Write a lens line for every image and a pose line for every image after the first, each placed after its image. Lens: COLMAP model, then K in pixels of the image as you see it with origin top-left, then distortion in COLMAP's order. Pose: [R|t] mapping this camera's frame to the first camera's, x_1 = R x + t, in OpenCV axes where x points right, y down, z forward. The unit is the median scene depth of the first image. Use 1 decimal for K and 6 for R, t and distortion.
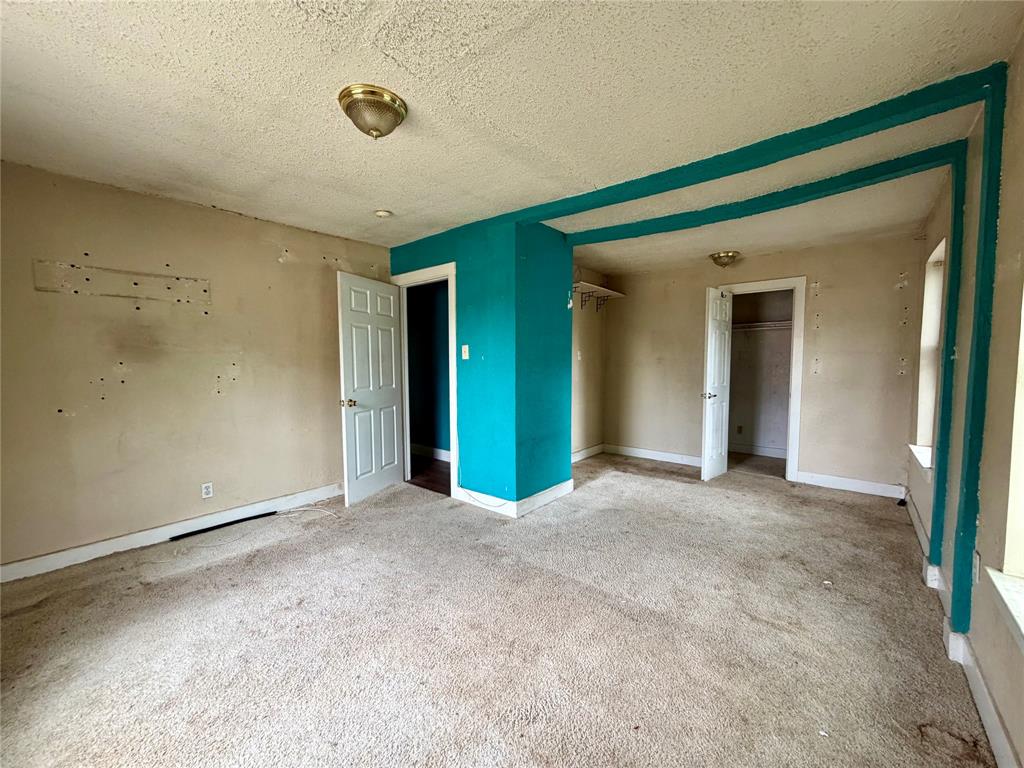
lens RADIAL K [[409.4, 0, 507.4], [0, 409.4, 384.4], [0, 0, 1]] dist [0.001284, 0.000136]
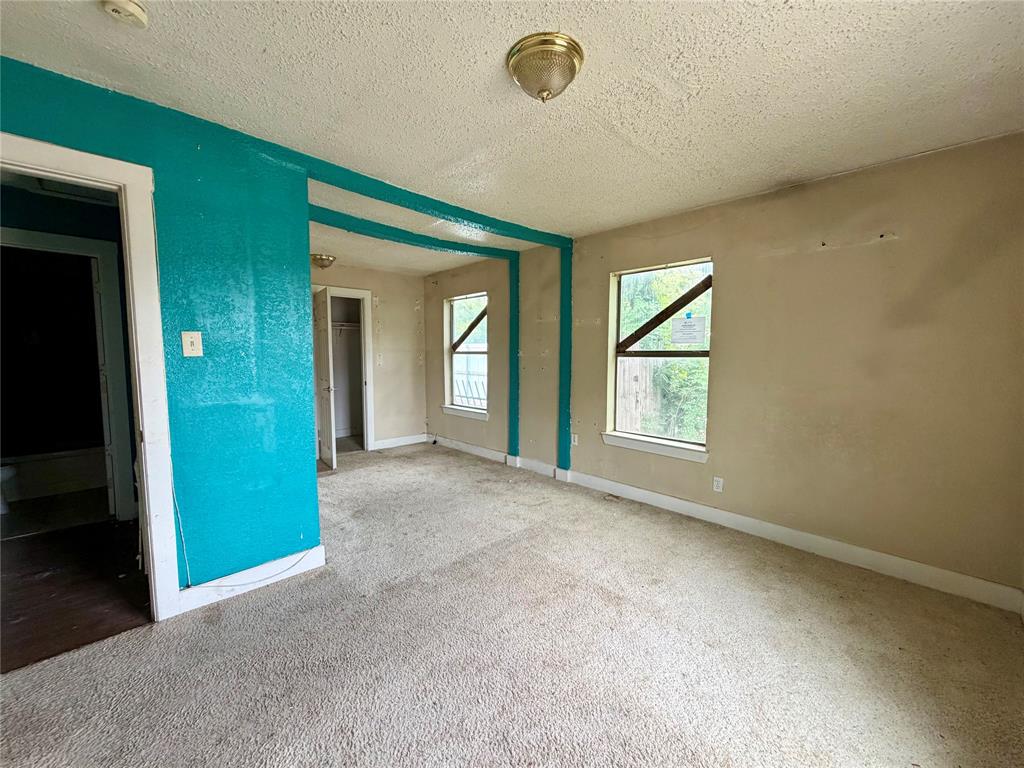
lens RADIAL K [[409.4, 0, 508.5], [0, 409.4, 384.8], [0, 0, 1]] dist [0.001284, 0.000136]
pose [[0.105201, -0.073963, 0.991697, -0.661301], [0.057449, 0.996017, 0.068191, -0.038739], [-0.992790, 0.049799, 0.109031, 0.546977]]
